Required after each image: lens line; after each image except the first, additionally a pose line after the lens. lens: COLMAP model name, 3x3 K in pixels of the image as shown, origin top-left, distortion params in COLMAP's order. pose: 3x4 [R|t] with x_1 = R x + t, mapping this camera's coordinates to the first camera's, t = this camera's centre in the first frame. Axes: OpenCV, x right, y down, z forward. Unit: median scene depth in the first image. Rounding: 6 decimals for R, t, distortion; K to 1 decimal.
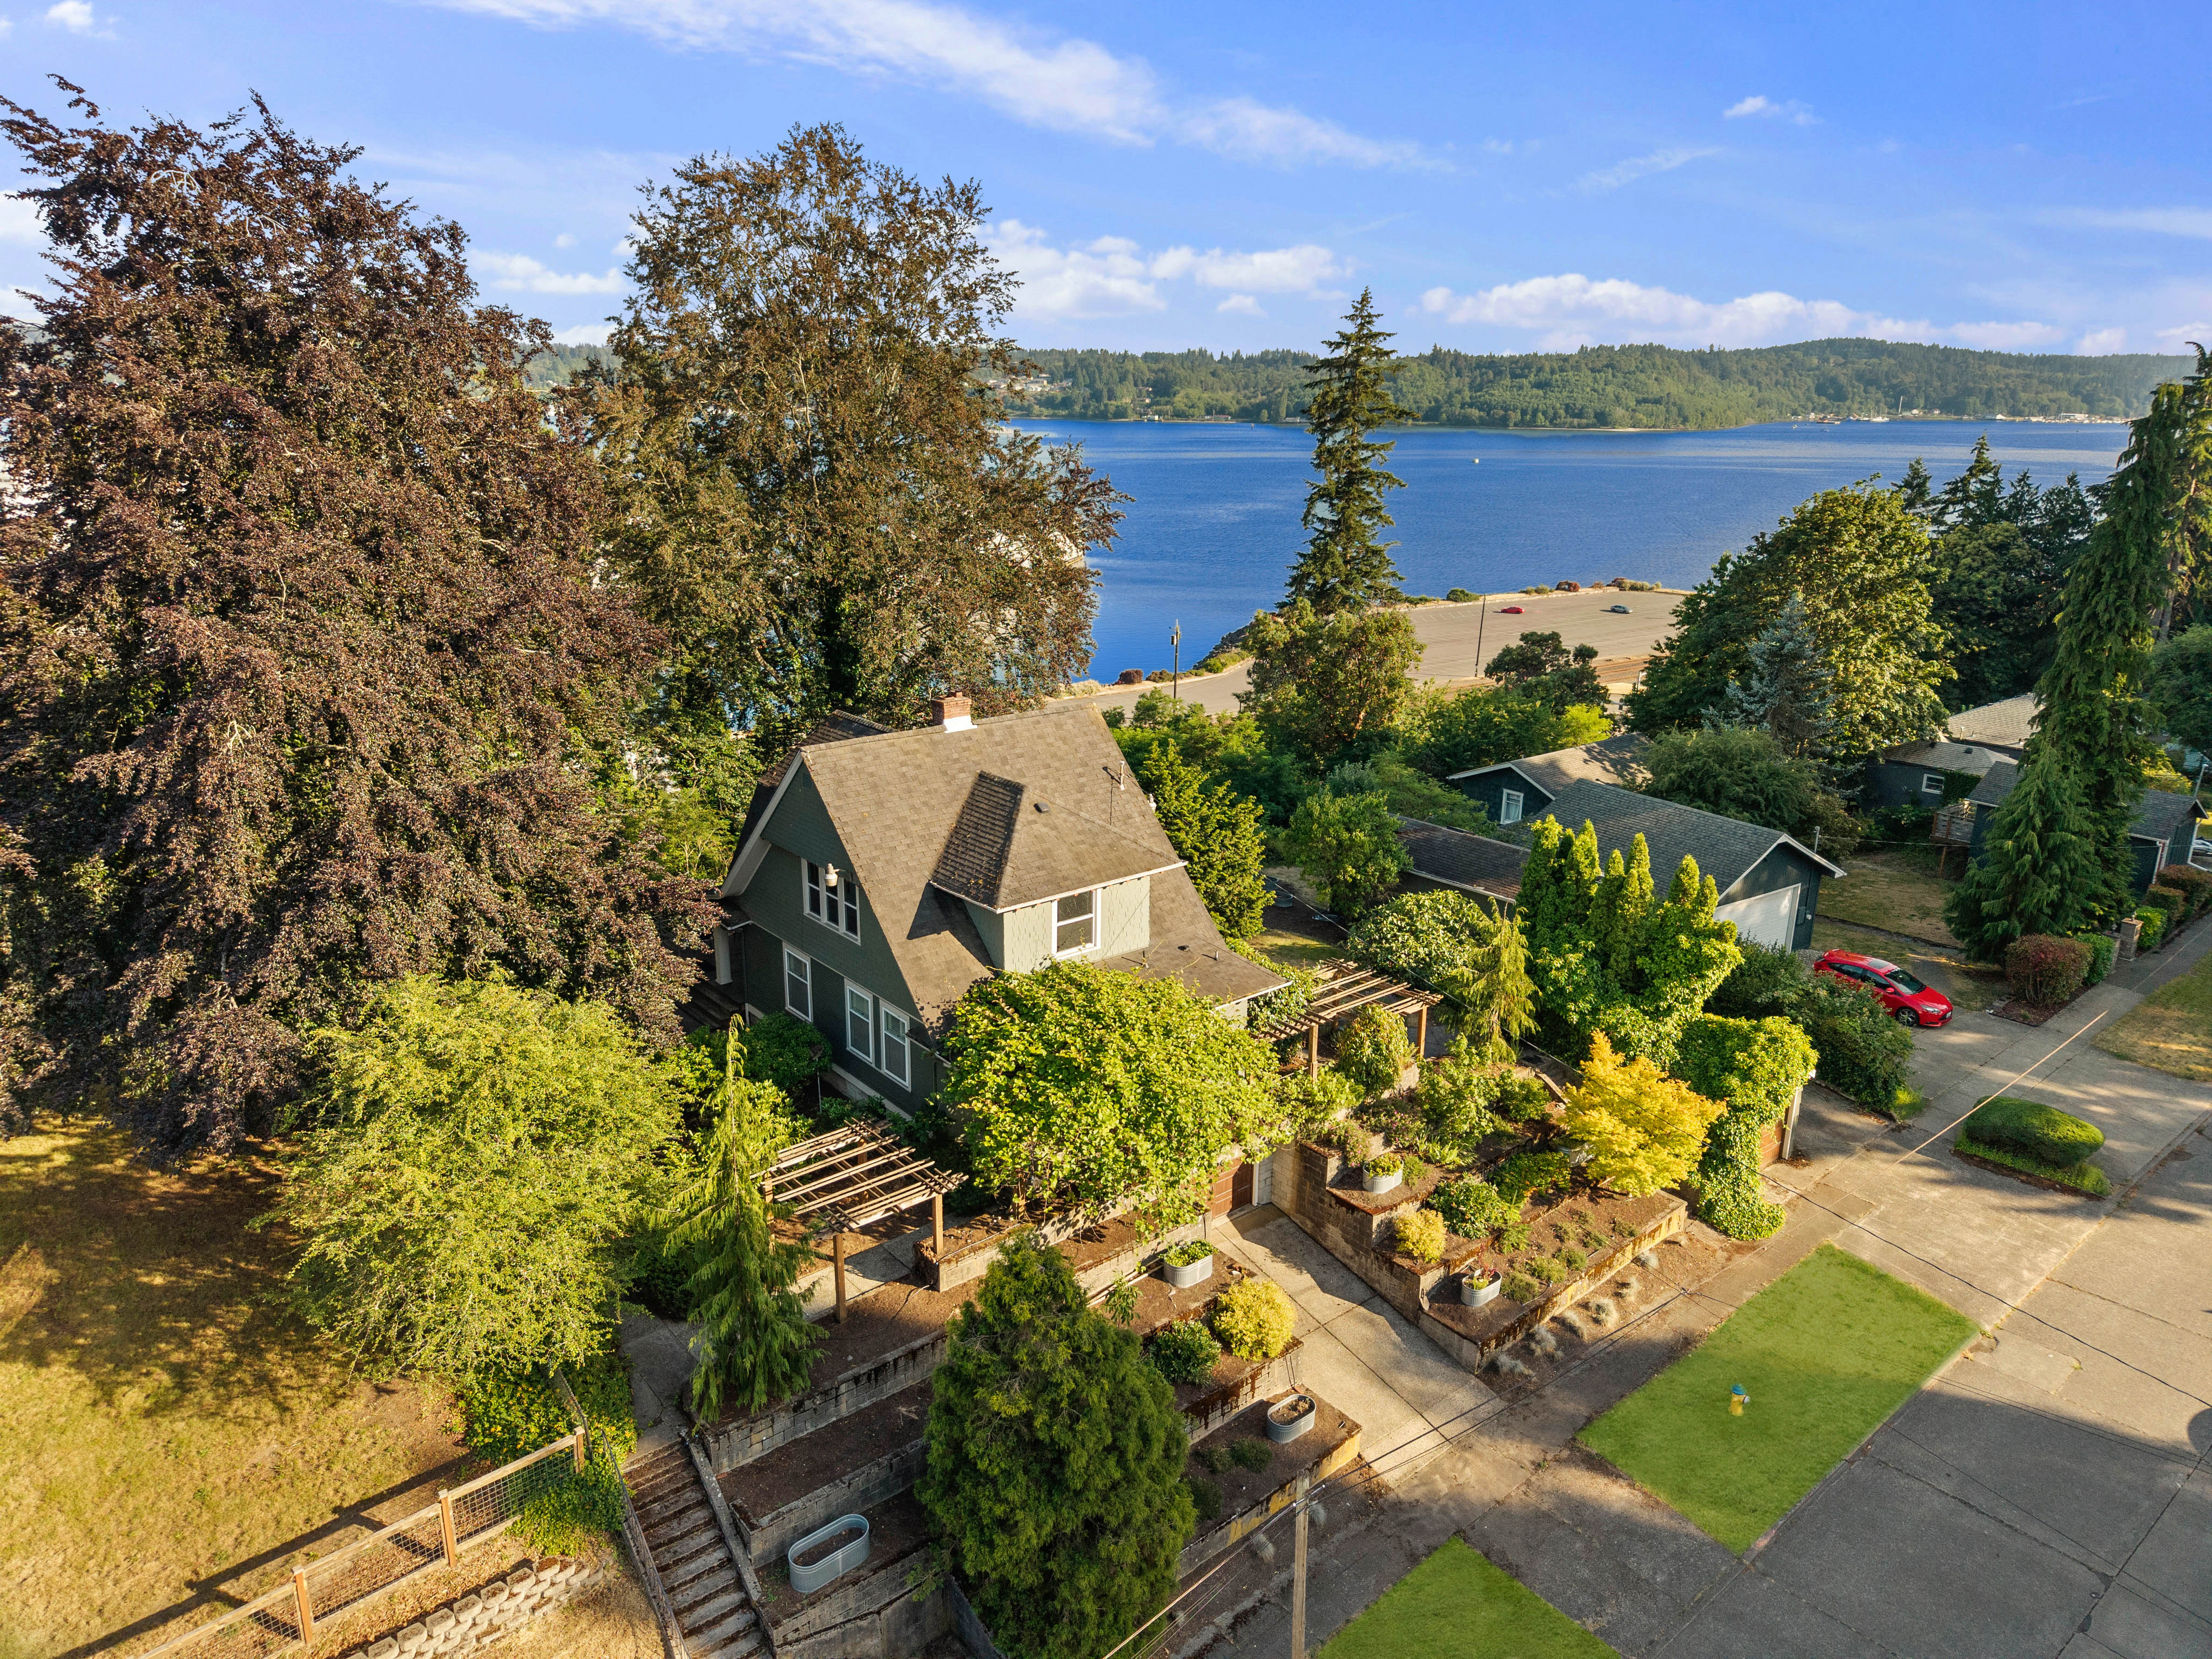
lens RADIAL K [[1497.7, 0, 1106.0], [0, 1497.7, 829.5], [0, 0, 1]] dist [0.016532, -0.008189]
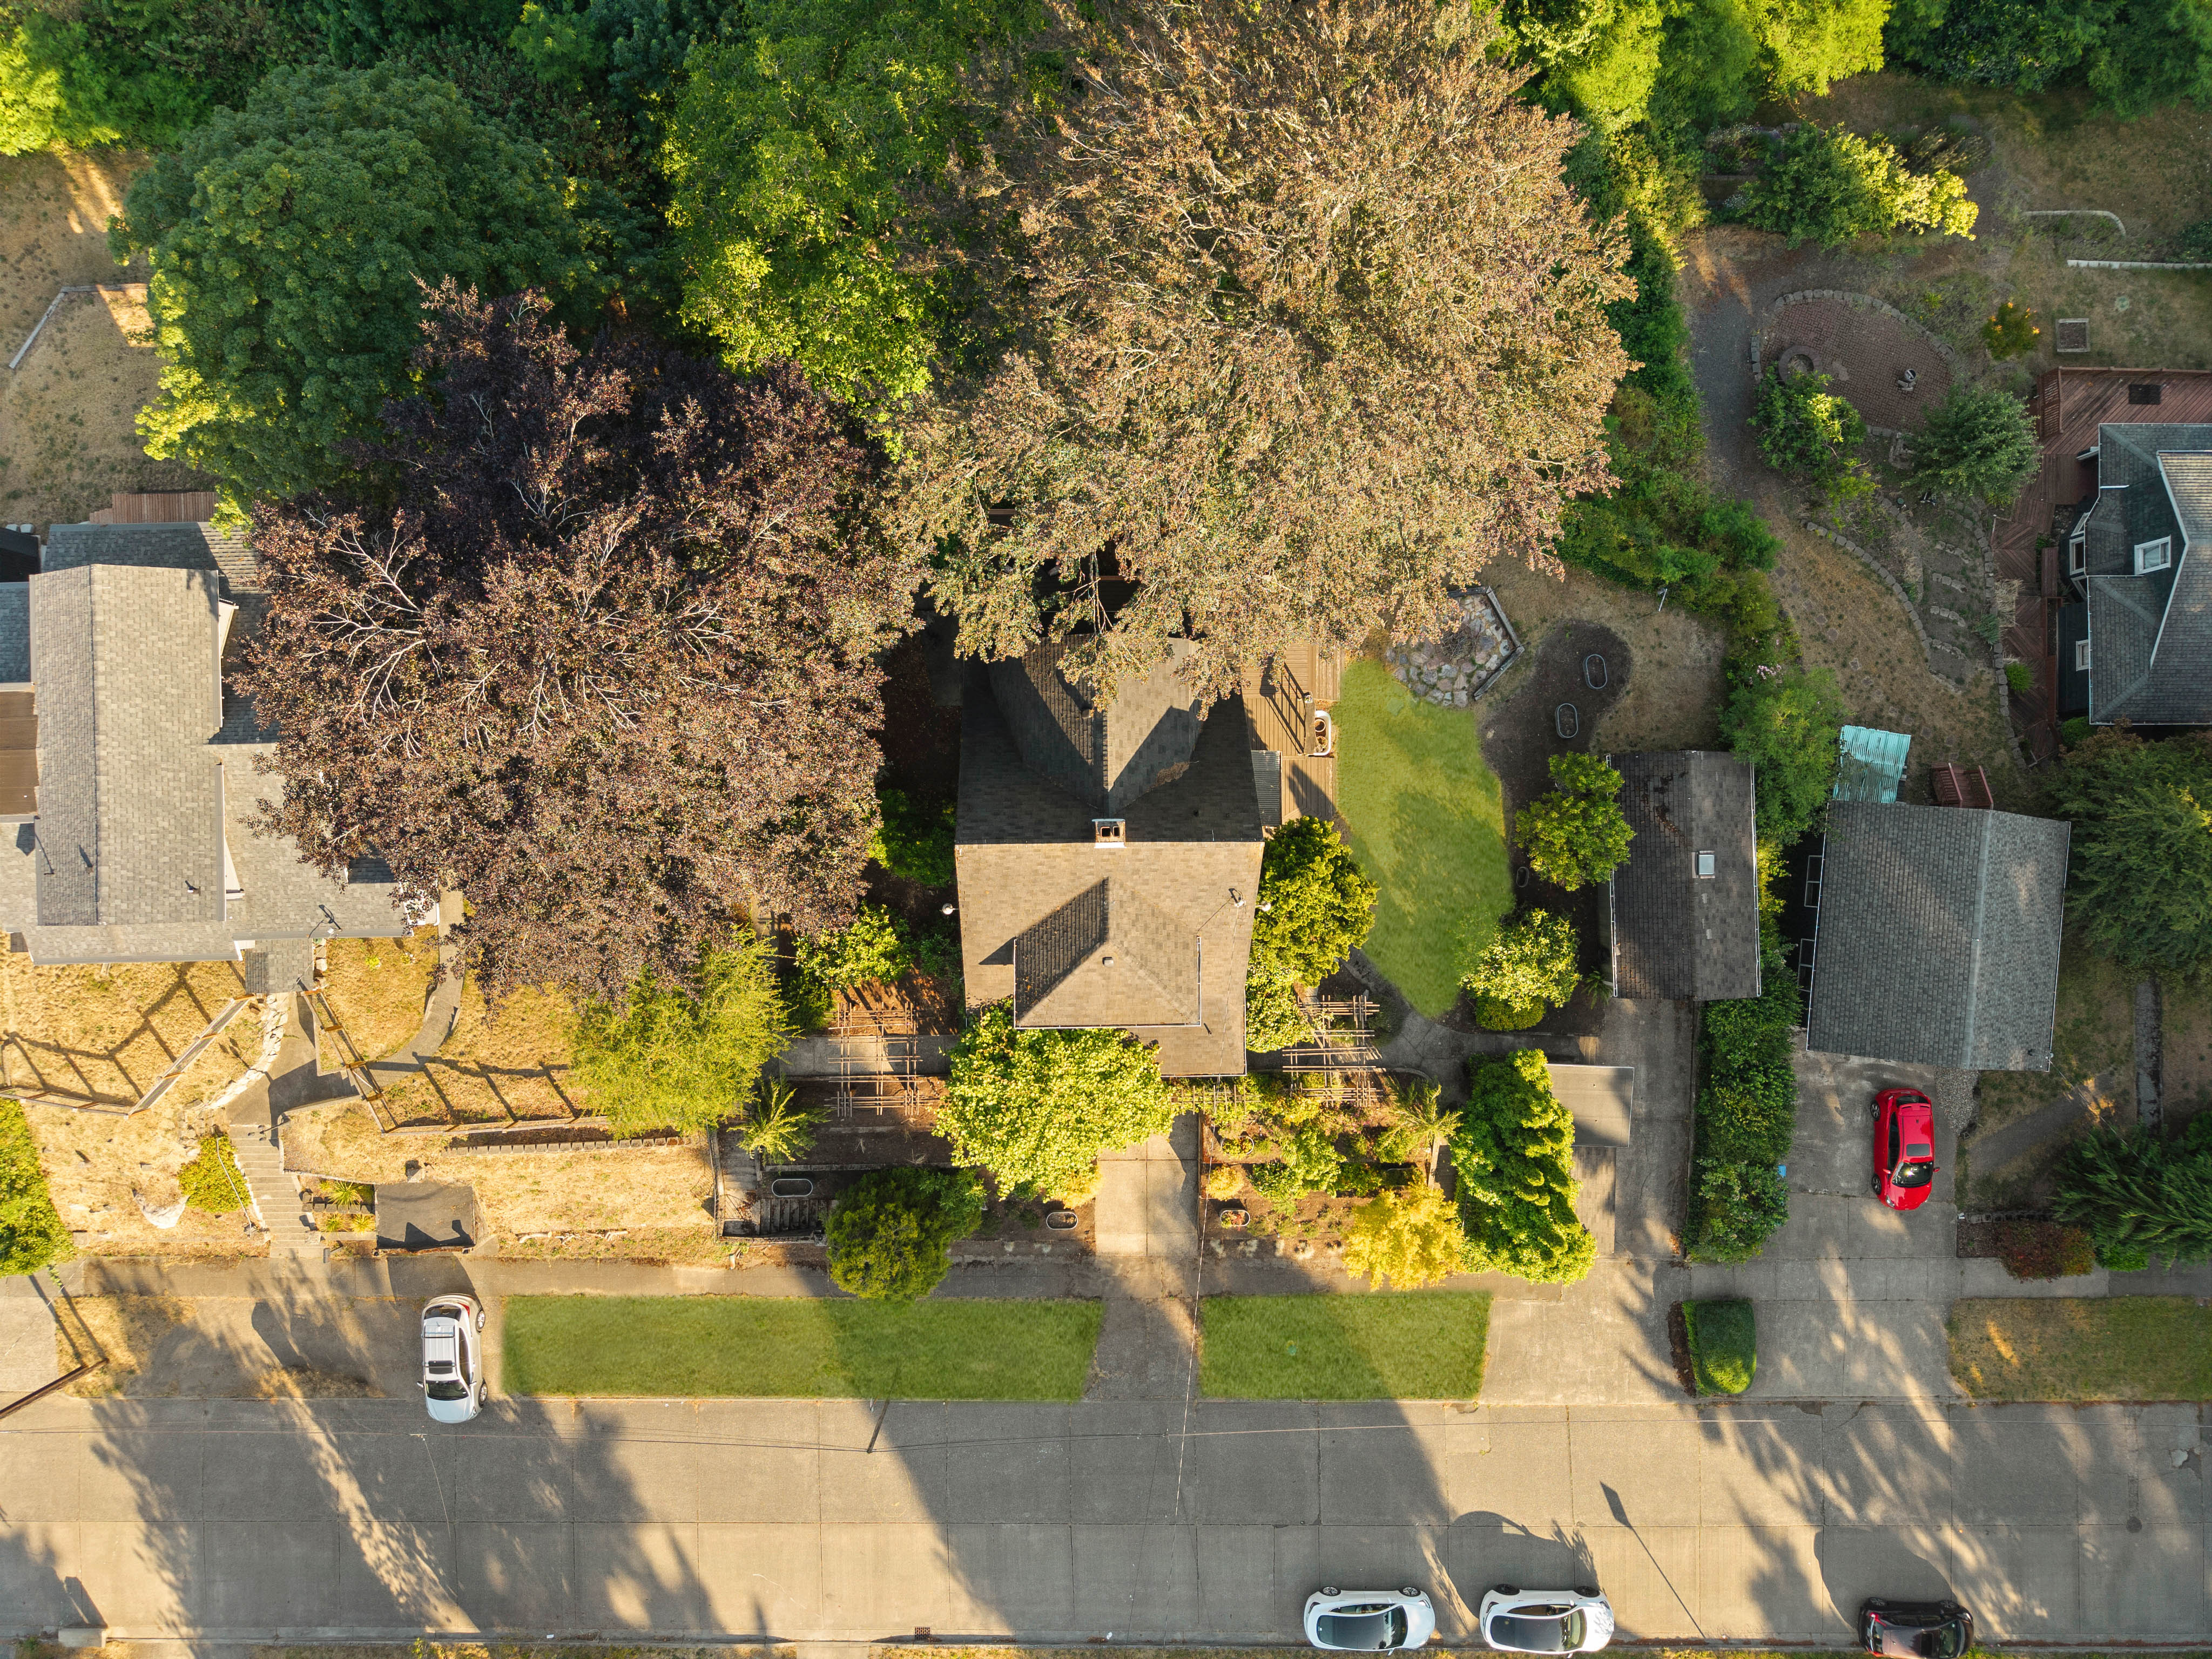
lens RADIAL K [[1498.6, 0, 1097.5], [0, 1498.6, 830.4], [0, 0, 1]] dist [0.006044, 0.000175]
pose [[0.774425, 0.632645, 0.005126, -0.126635], [-0.201119, 0.238493, 0.950091, -1.241032], [0.599848, -0.736805, 0.311931, 0.692830]]
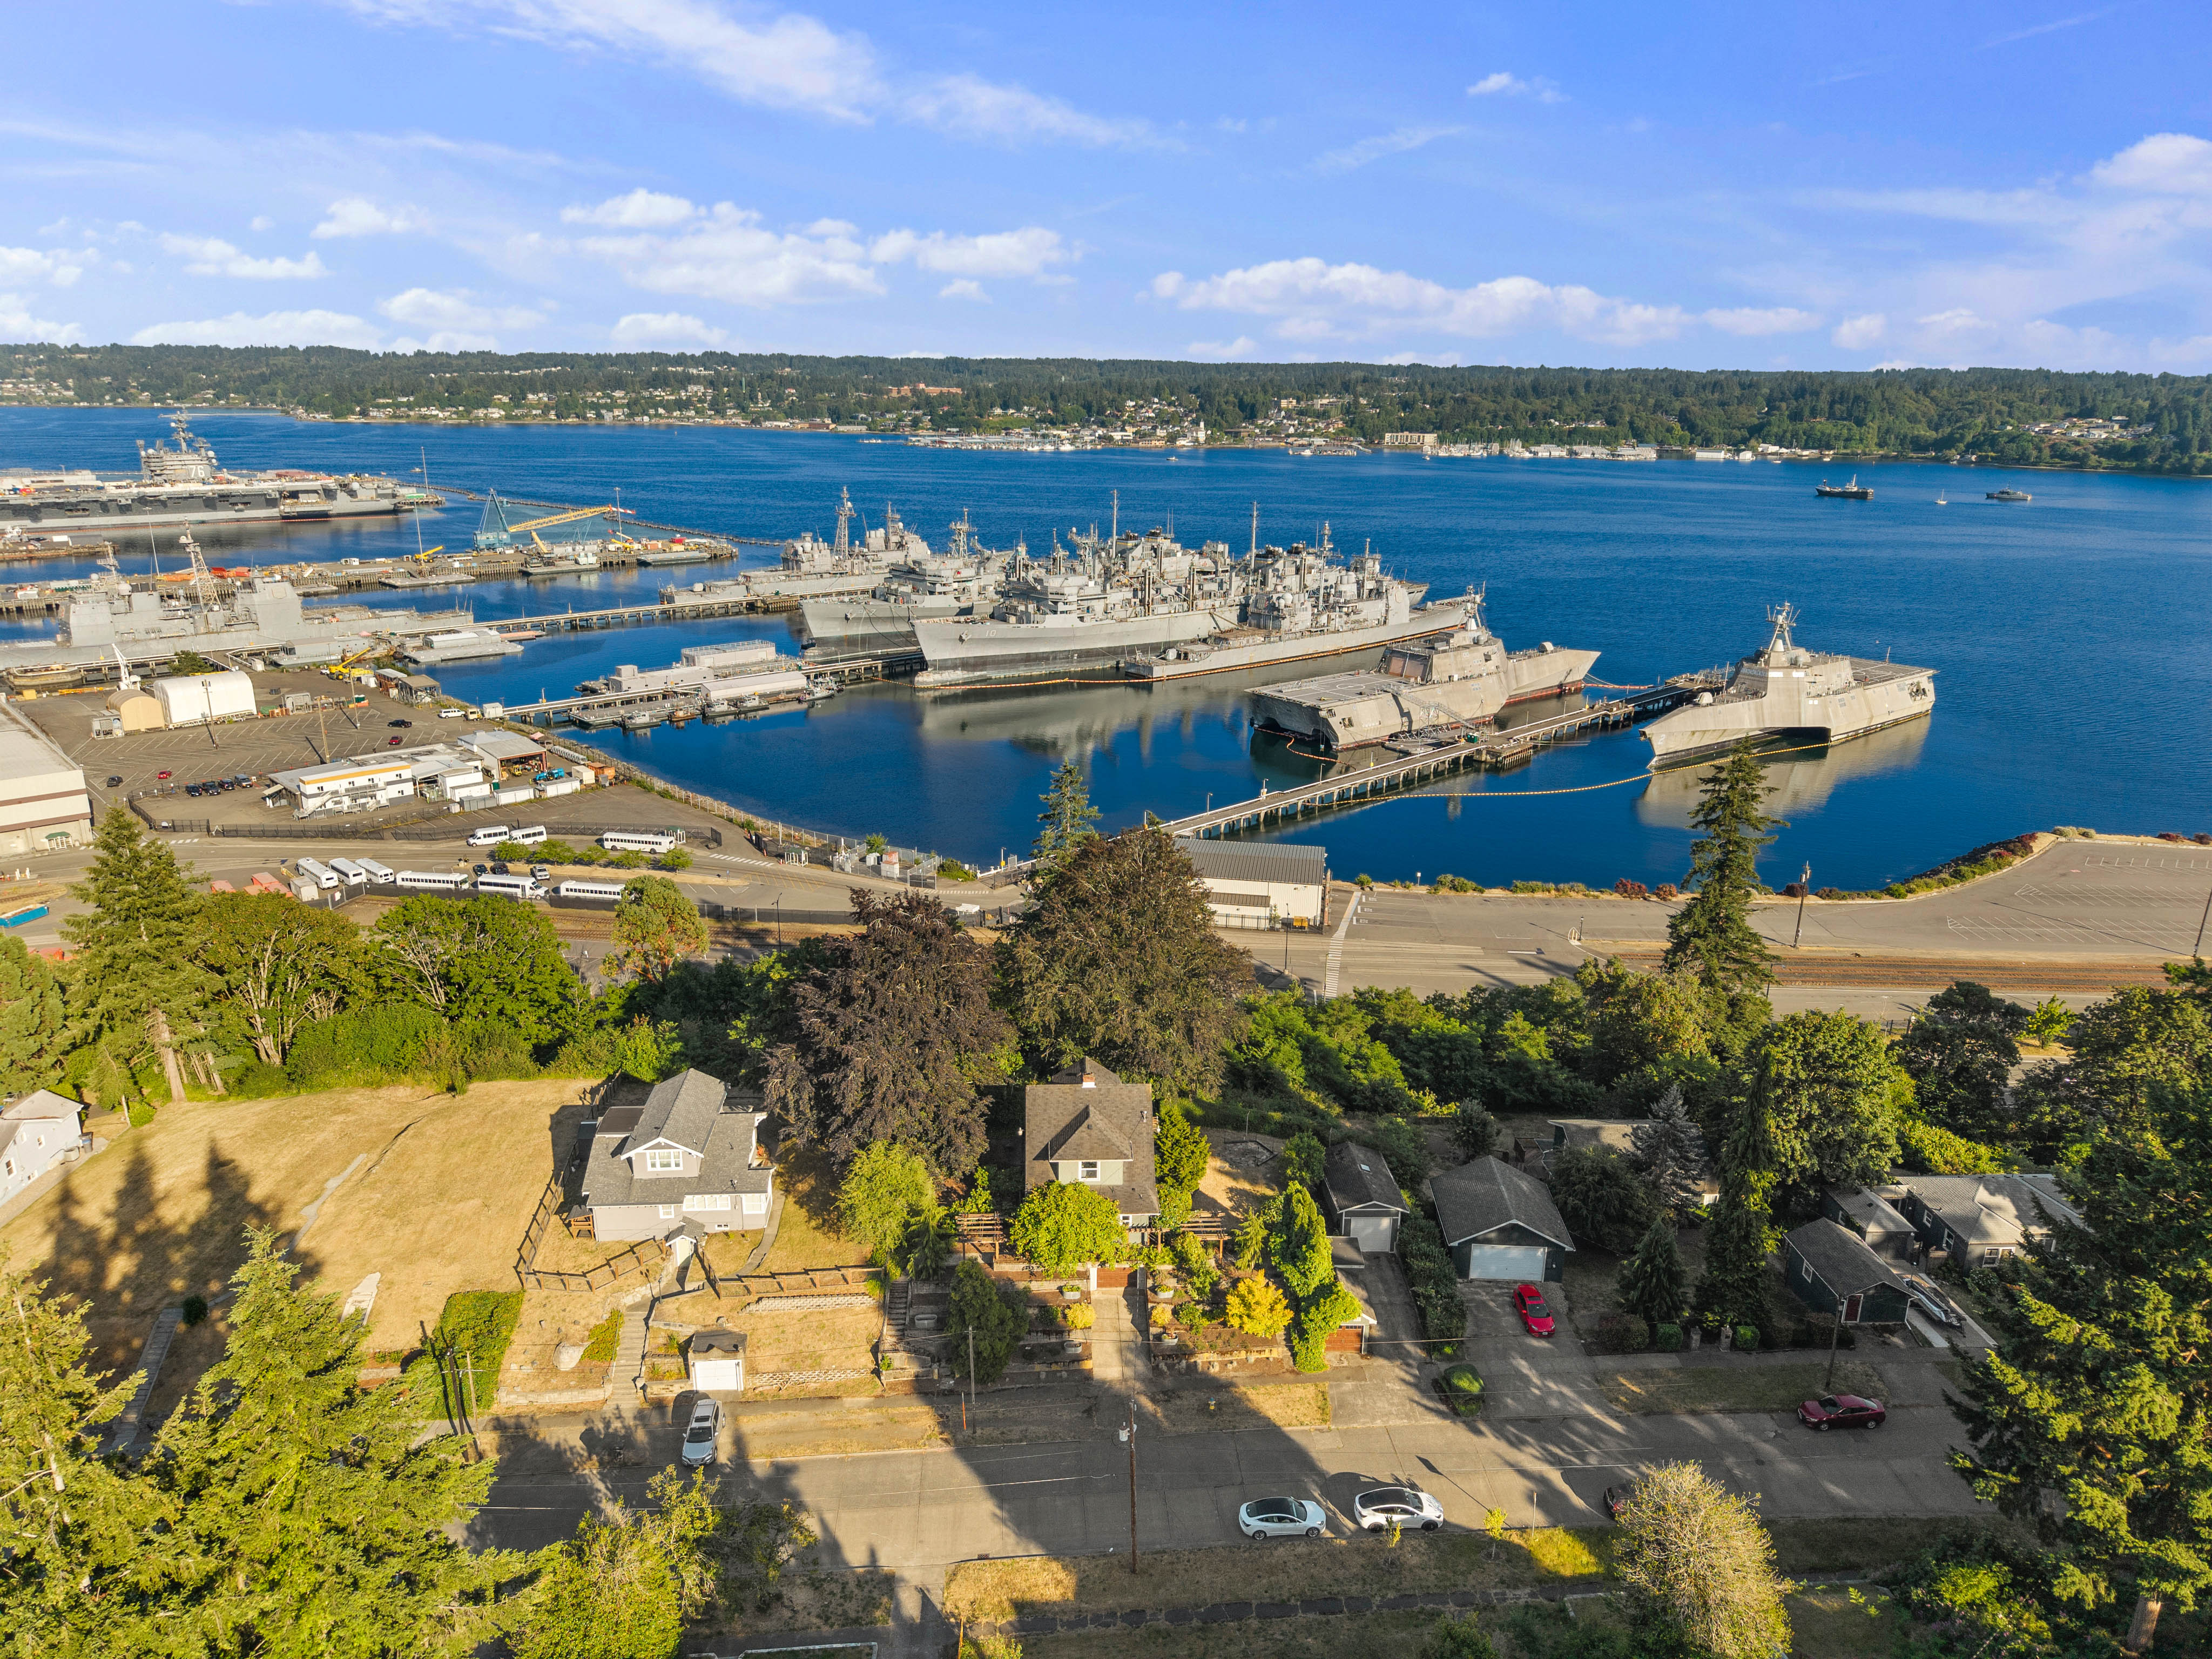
lens RADIAL K [[1497.7, 0, 1106.0], [0, 1497.7, 829.5], [0, 0, 1]] dist [0.016532, -0.008189]
pose [[0.800034, 0.172552, -0.574606, 1.574437], [-0.173777, 0.983339, 0.053339, -0.755223], [0.574237, 0.057180, 0.816690, -1.410990]]
